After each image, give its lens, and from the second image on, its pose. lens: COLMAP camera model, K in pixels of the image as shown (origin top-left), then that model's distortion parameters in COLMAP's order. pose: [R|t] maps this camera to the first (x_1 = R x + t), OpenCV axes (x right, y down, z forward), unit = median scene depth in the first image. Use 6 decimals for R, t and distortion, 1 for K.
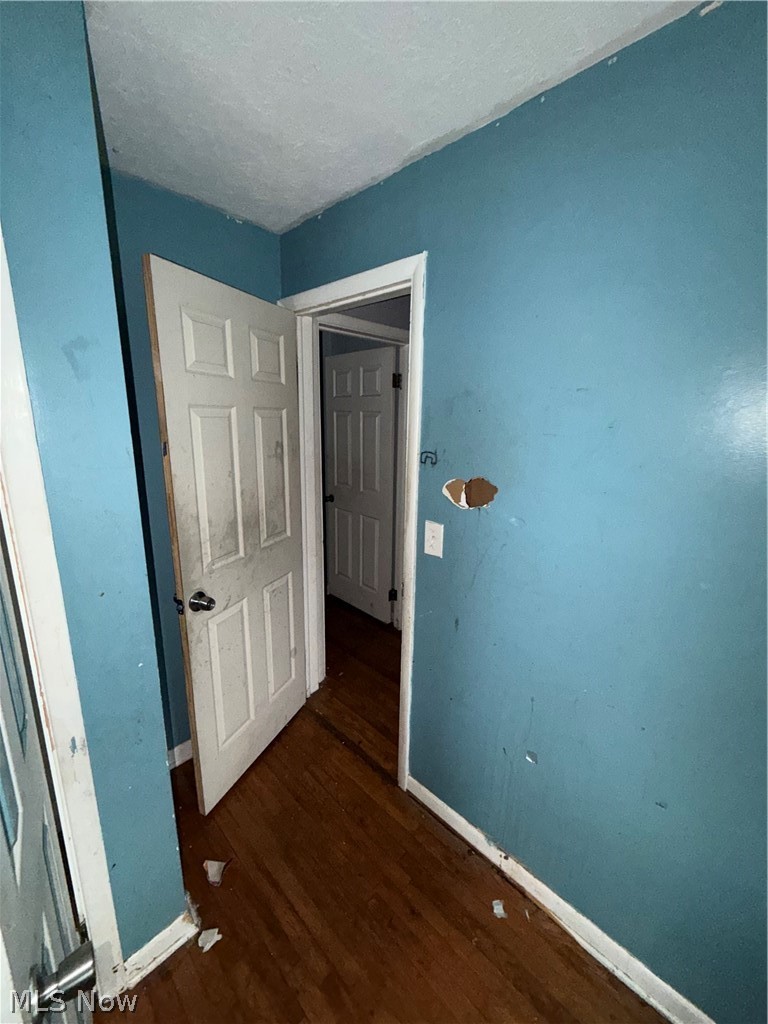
lens RADIAL K [[408.6, 0, 383.6], [0, 408.6, 509.0], [0, 0, 1]] dist [-0.000658, 0.000178]
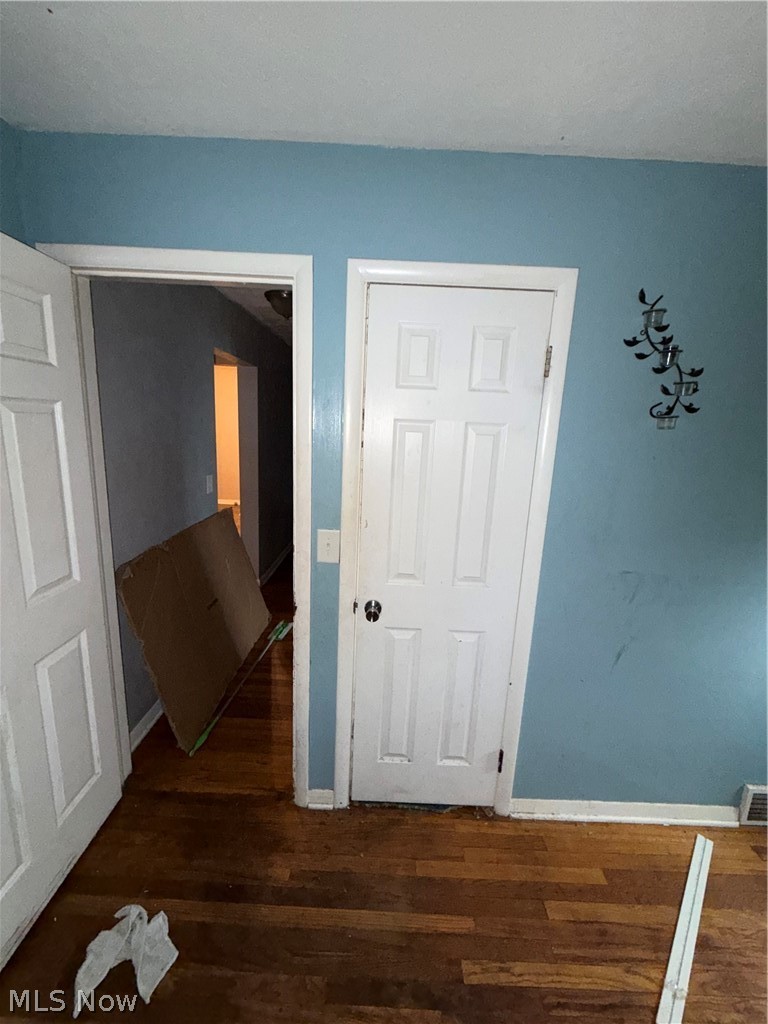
lens RADIAL K [[408.6, 0, 383.6], [0, 408.6, 509.0], [0, 0, 1]] dist [-0.000658, 0.000178]
pose [[0.966967, -0.020058, 0.254113, 0.104550], [0.023481, 0.999670, -0.010446, -0.041791], [-0.253820, 0.016068, 0.967118, 0.188233]]
